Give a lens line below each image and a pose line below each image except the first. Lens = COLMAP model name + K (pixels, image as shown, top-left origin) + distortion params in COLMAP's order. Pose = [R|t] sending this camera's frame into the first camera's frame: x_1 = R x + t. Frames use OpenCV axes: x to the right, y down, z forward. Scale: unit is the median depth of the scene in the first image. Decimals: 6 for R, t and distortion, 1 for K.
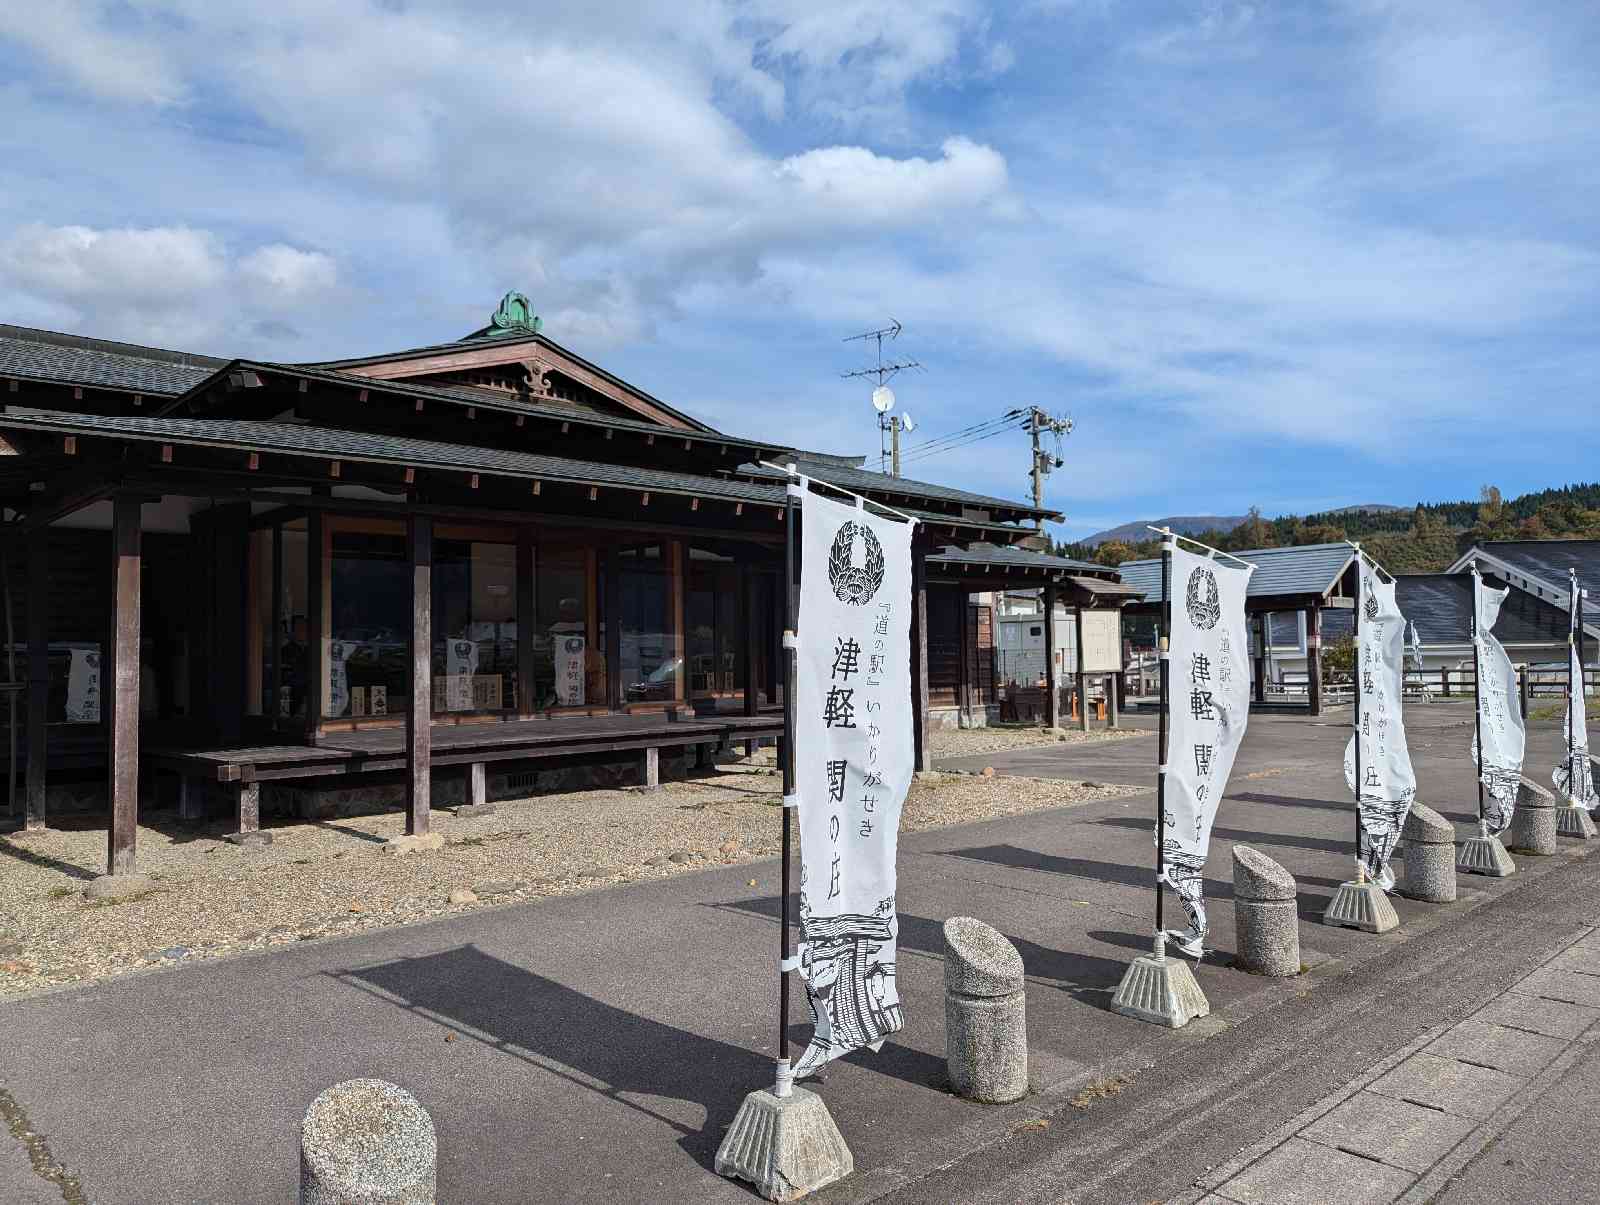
lens RADIAL K [[1177.6, 0, 798.1], [0, 1177.6, 623.1], [0, 0, 1]] dist [0.003844, 0.000288]
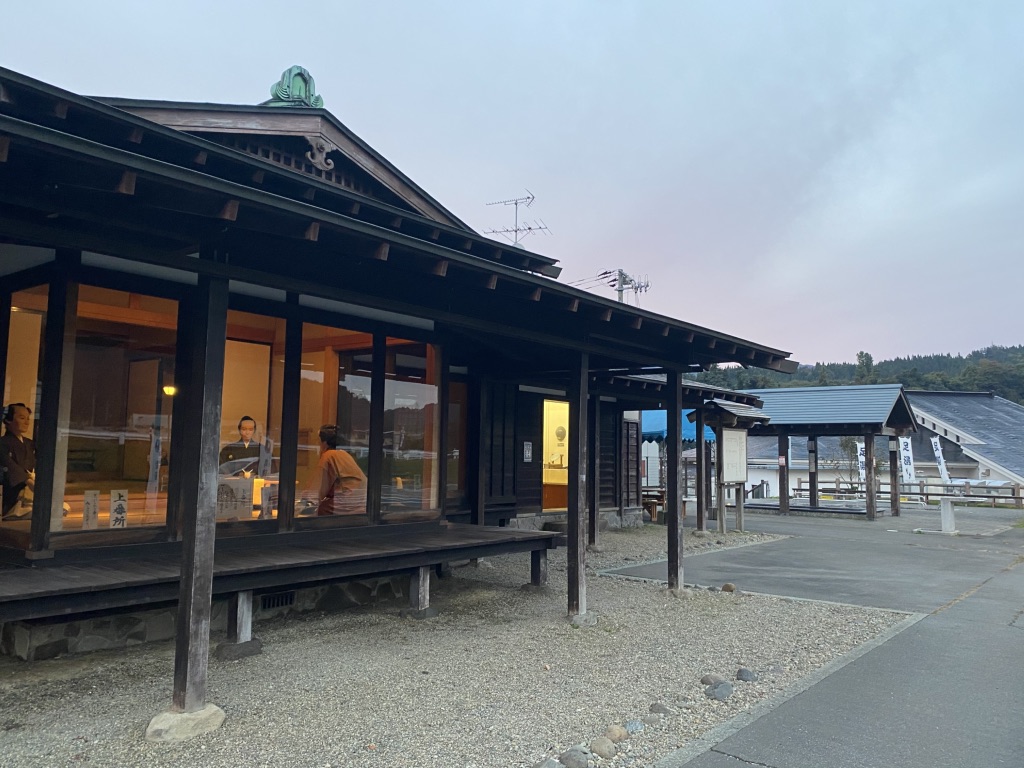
lens RADIAL K [[845.4, 0, 512.0], [0, 845.4, 384.0], [0, 0, 1]] dist [-0.006676, -0.004571]
pose [[0.988504, 0.049045, 0.143018, -0.152009], [-0.041460, 0.997595, -0.055542, -0.001149], [-0.145398, 0.048974, 0.988160, 0.322266]]
